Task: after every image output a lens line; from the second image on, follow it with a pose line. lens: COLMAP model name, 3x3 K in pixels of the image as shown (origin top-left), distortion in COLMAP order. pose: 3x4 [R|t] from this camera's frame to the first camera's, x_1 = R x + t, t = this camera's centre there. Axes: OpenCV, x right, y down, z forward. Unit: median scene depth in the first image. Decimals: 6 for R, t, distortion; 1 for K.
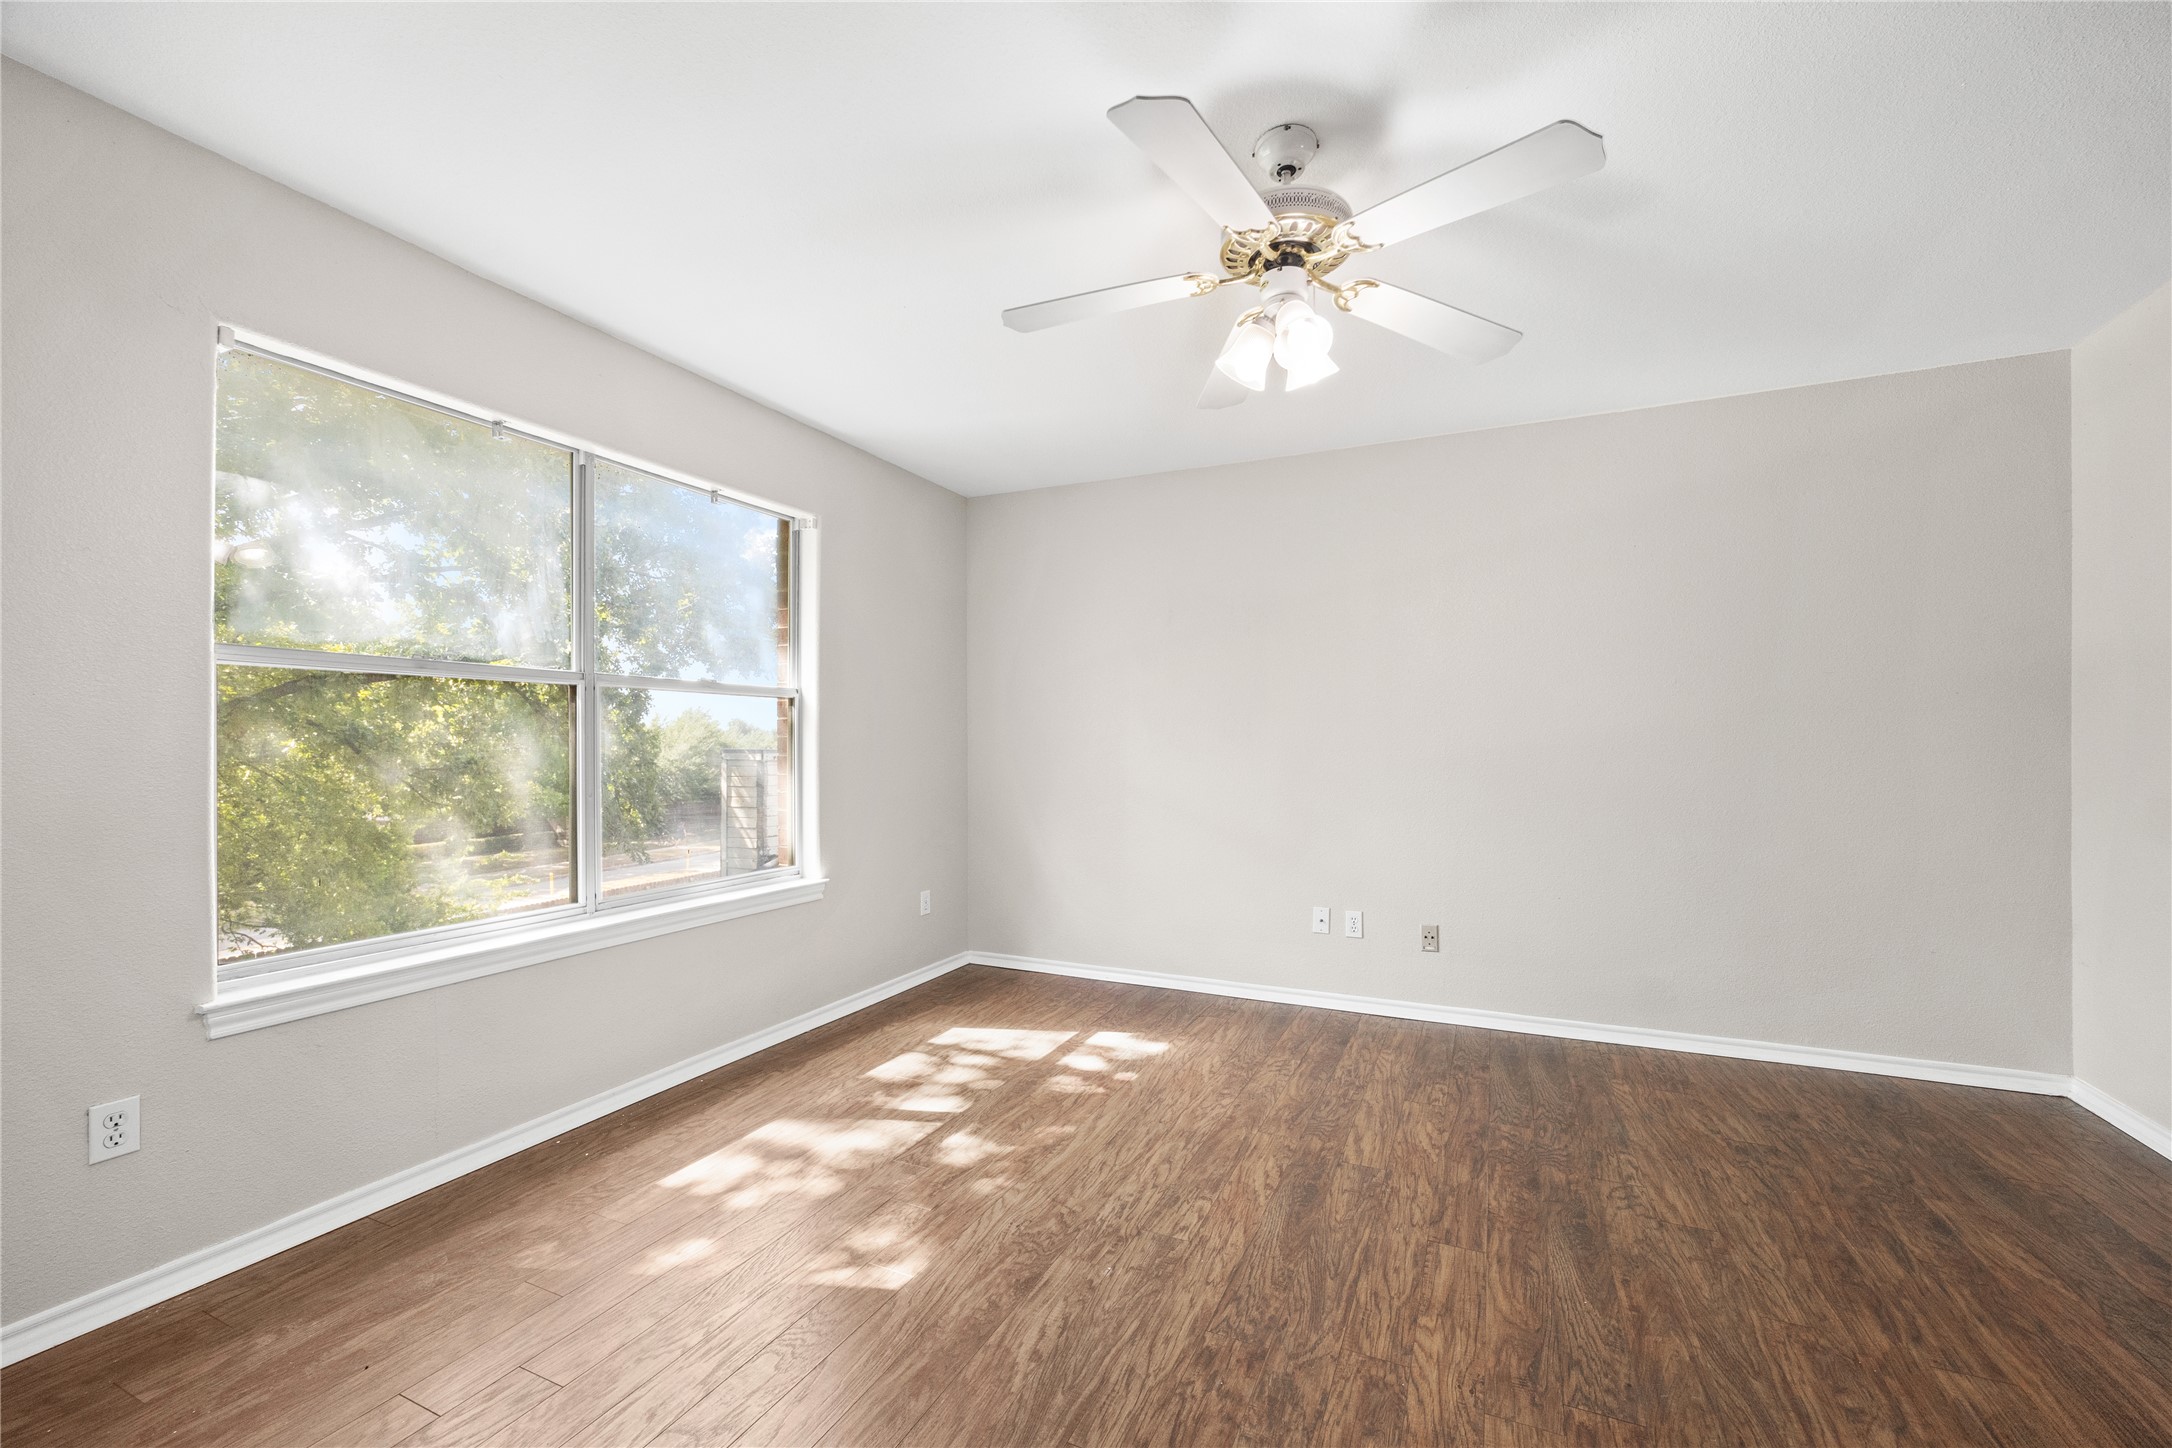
lens RADIAL K [[858.9, 0, 1075.4], [0, 858.9, 733.9], [0, 0, 1]] dist [0.003391, 0.000125]
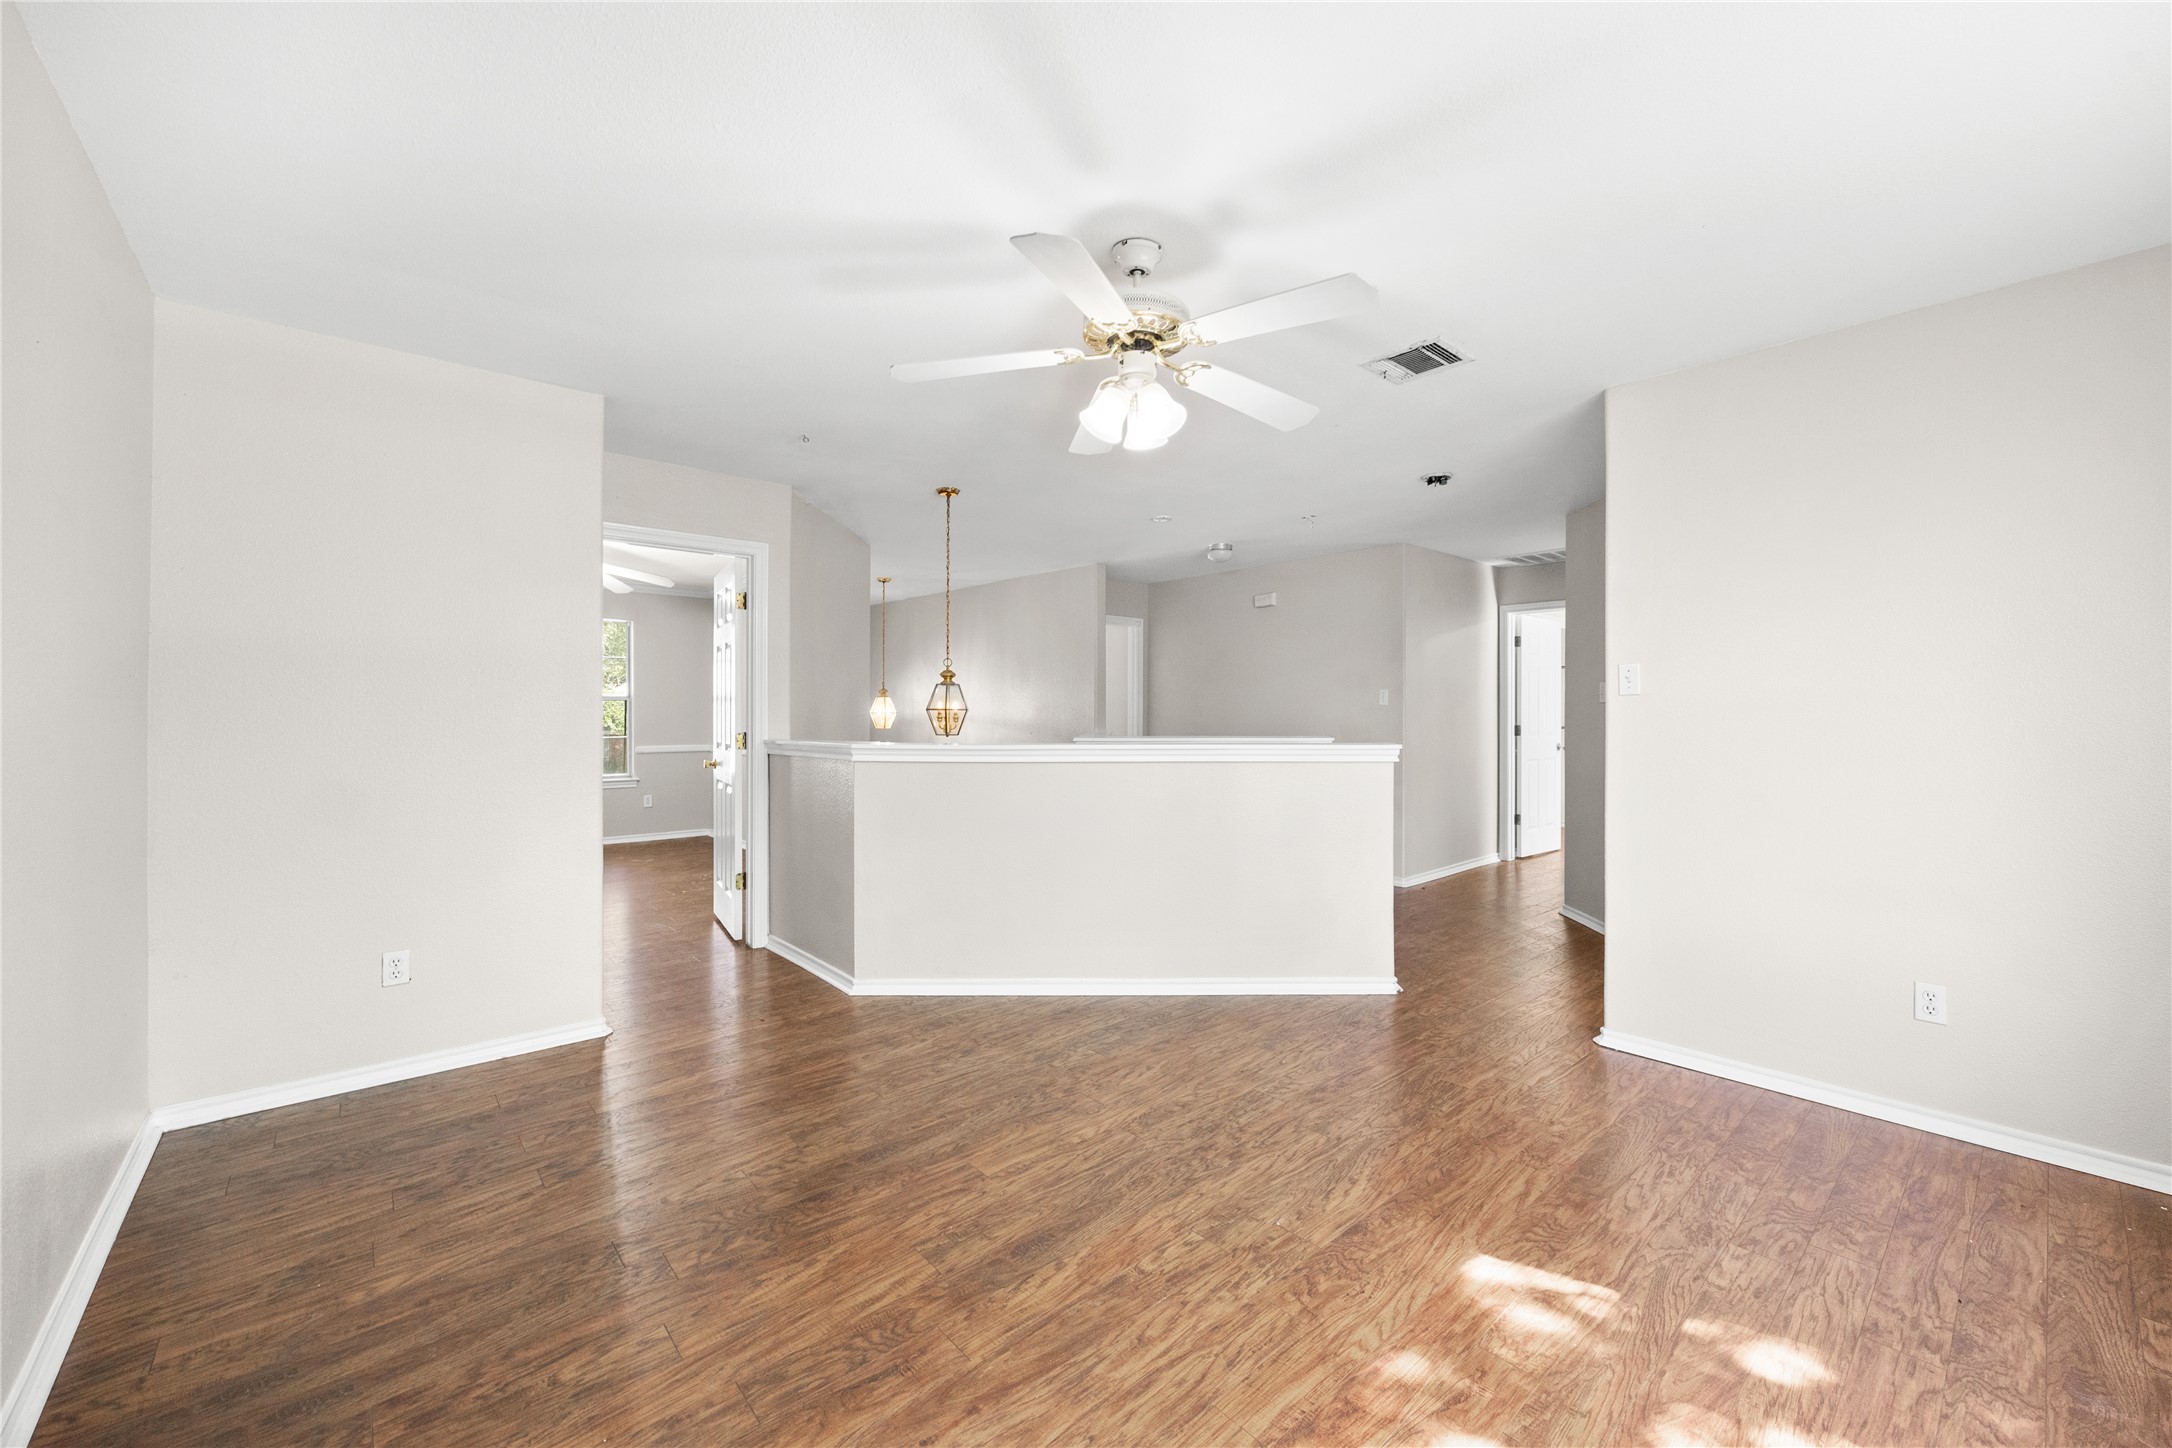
lens RADIAL K [[858.9, 0, 1089.1], [0, 858.9, 726.3], [0, 0, 1]] dist [0.003391, 0.000125]
pose [[-0.922583, -0.004331, 0.385775, -0.147493], [-0.003758, 0.999990, 0.002241, -0.023449], [-0.385781, 0.000618, -0.922590, 1.939566]]
